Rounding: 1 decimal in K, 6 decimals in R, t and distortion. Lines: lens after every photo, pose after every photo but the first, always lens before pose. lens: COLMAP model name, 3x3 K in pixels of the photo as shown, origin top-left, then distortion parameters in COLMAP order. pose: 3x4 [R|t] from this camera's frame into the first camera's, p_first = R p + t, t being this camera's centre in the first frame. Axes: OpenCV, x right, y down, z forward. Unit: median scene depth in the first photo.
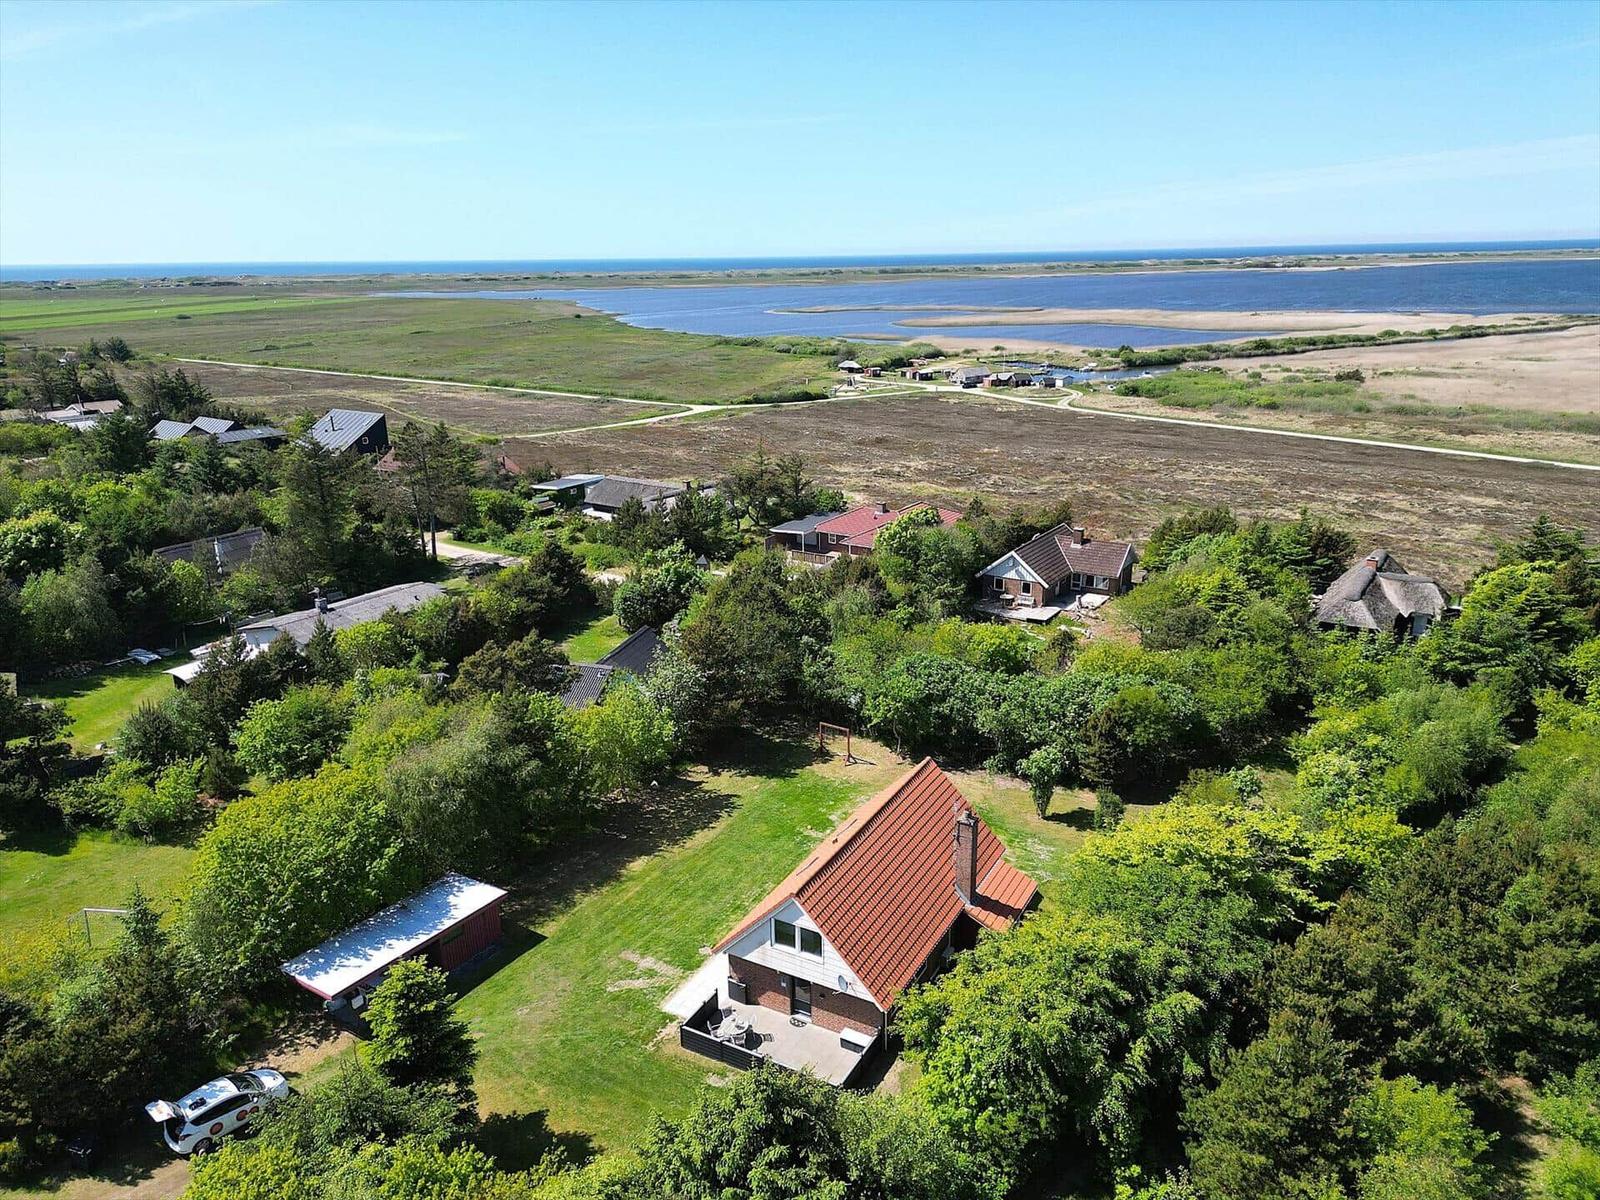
lens RADIAL K [[1108.9, 0, 800.0], [0, 1108.9, 600.0], [0, 0, 1]] dist [0.101669, -0.114255]
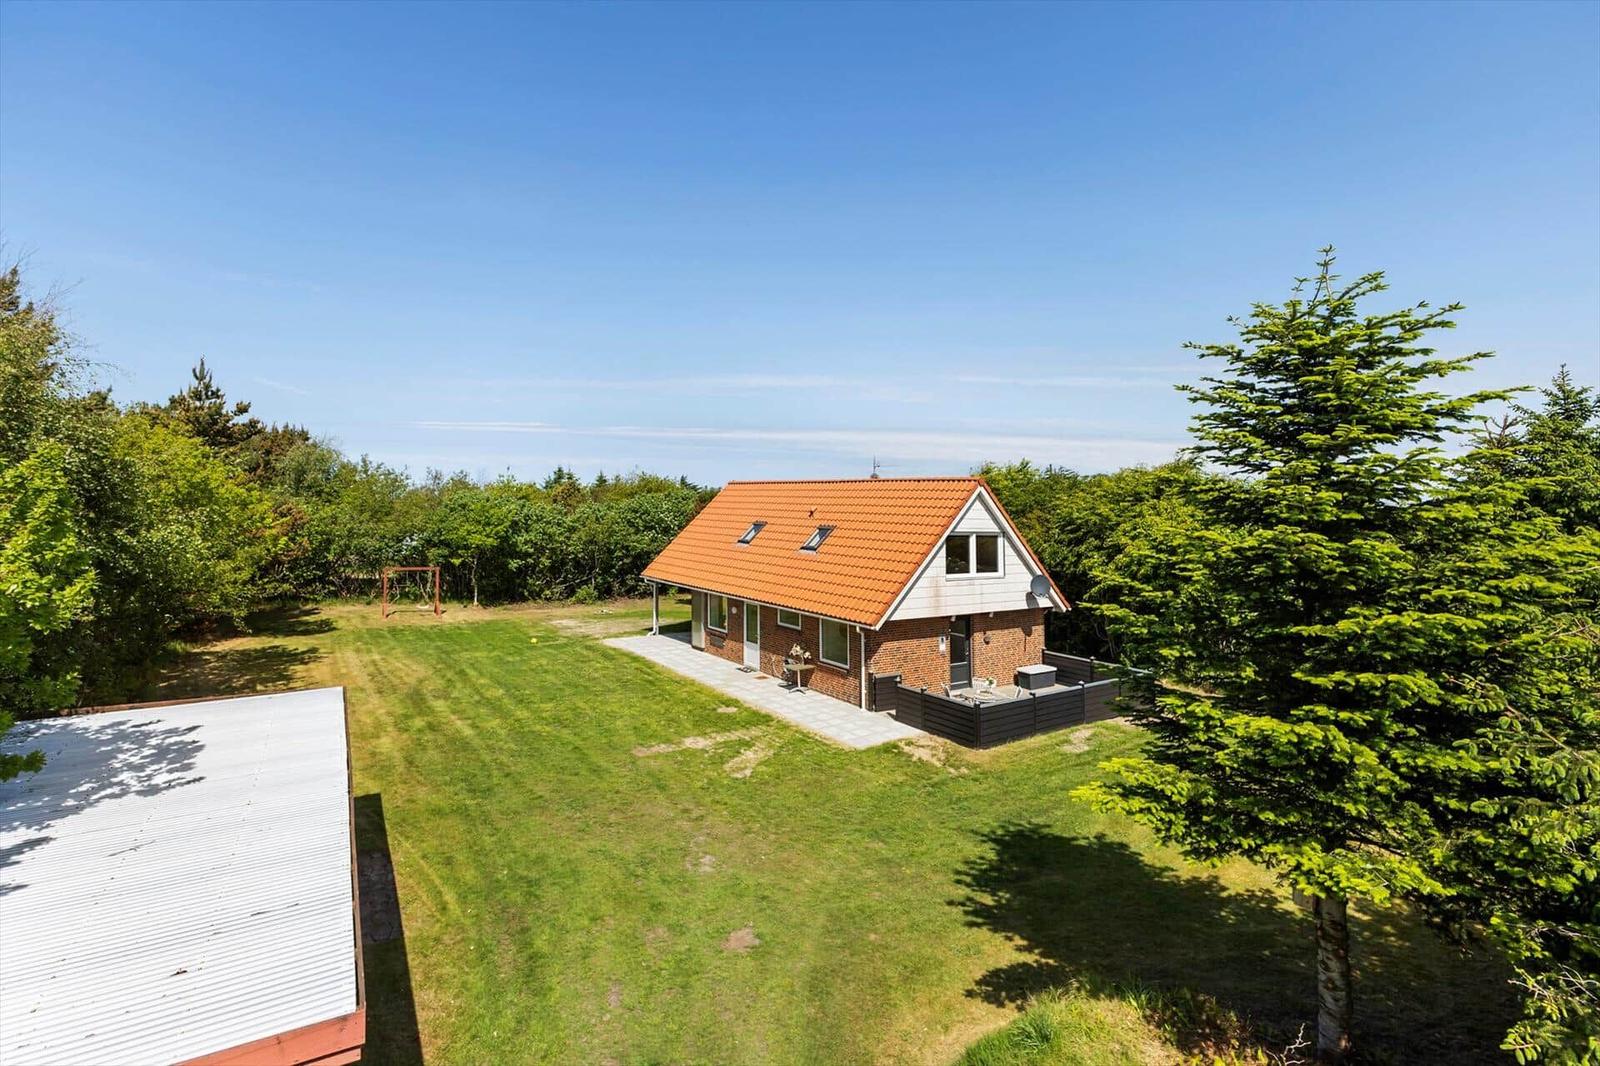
lens RADIAL K [[744.8, 0, 800.0], [0, 744.8, 533.0], [0, 0, 1]] dist [-0.000130, -0.000112]
pose [[0.413358, 0.040908, 0.909649, -0.254881], [0.254819, 0.953879, -0.158690, 0.181695], [-0.874187, 0.297392, 0.383869, 0.492473]]
